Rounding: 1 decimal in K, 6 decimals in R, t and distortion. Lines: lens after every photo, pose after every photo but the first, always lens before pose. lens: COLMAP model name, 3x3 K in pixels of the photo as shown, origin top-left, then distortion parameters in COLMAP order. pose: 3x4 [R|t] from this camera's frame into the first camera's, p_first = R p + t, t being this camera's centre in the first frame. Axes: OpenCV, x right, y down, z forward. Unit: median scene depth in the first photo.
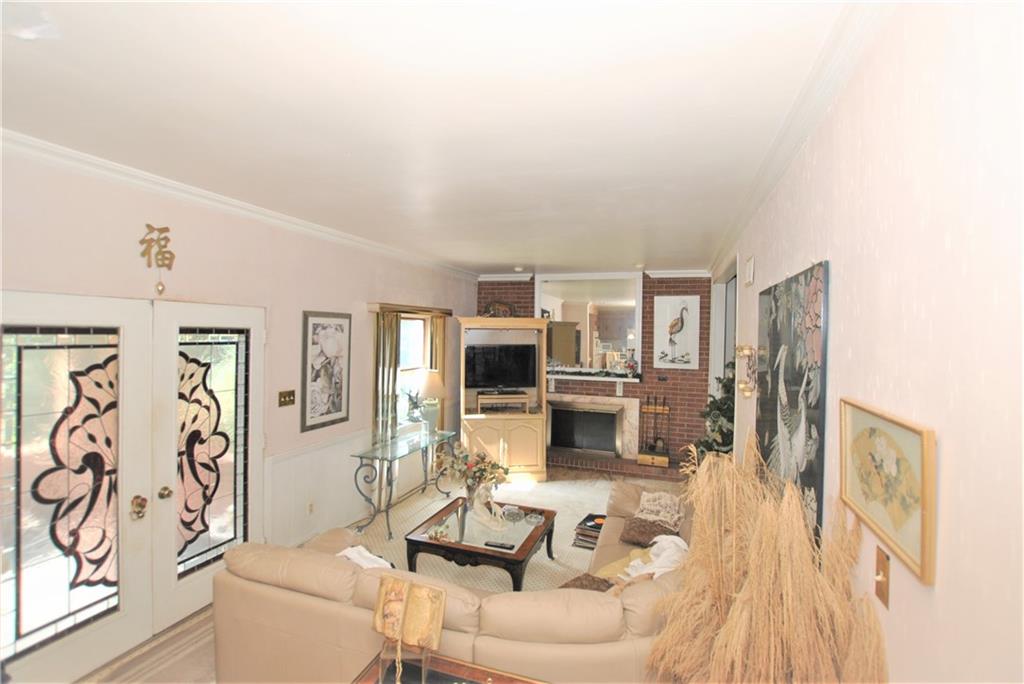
lens RADIAL K [[468.4, 0, 502.8], [0, 468.4, 339.6], [0, 0, 1]] dist [-0.036328, 0.001864]
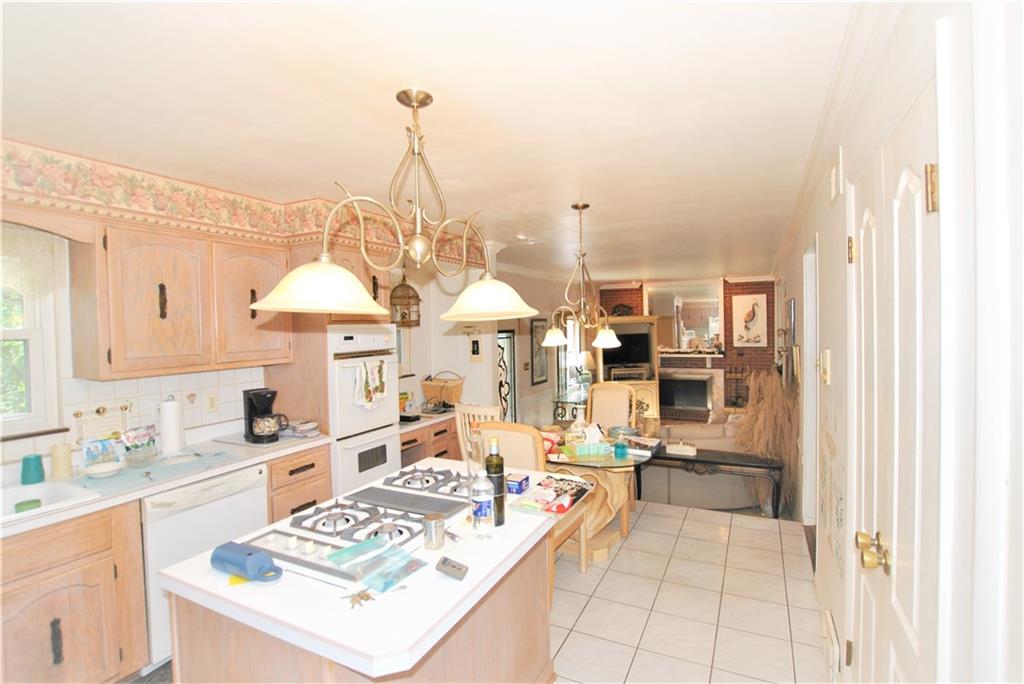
lens RADIAL K [[468.4, 0, 509.0], [0, 468.4, 337.1], [0, 0, 1]] dist [-0.036328, 0.001864]
pose [[0.990325, -0.036459, -0.133894, -0.164504], [0.037642, 0.999271, 0.006311, -0.002867], [0.133567, -0.011290, 0.990976, -0.493462]]
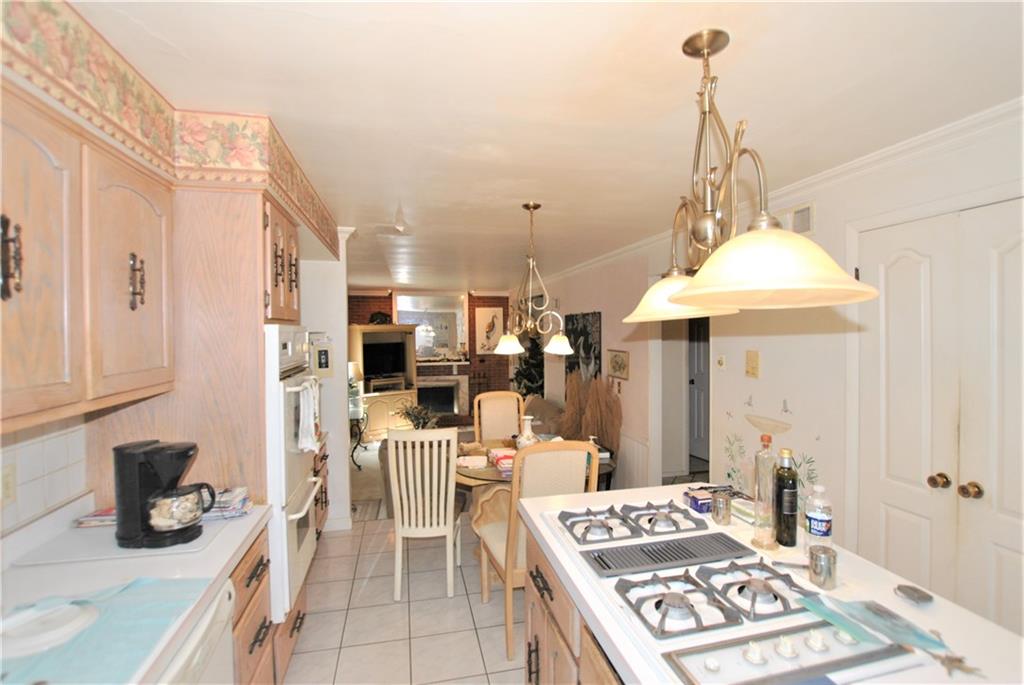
lens RADIAL K [[468.4, 0, 507.0], [0, 468.4, 338.8], [0, 0, 1]] dist [-0.036328, 0.001864]
pose [[0.853983, -0.035501, 0.519089, -0.405148], [0.033182, 0.999355, 0.013758, -0.009116], [-0.519242, 0.005476, 0.854610, -0.386538]]
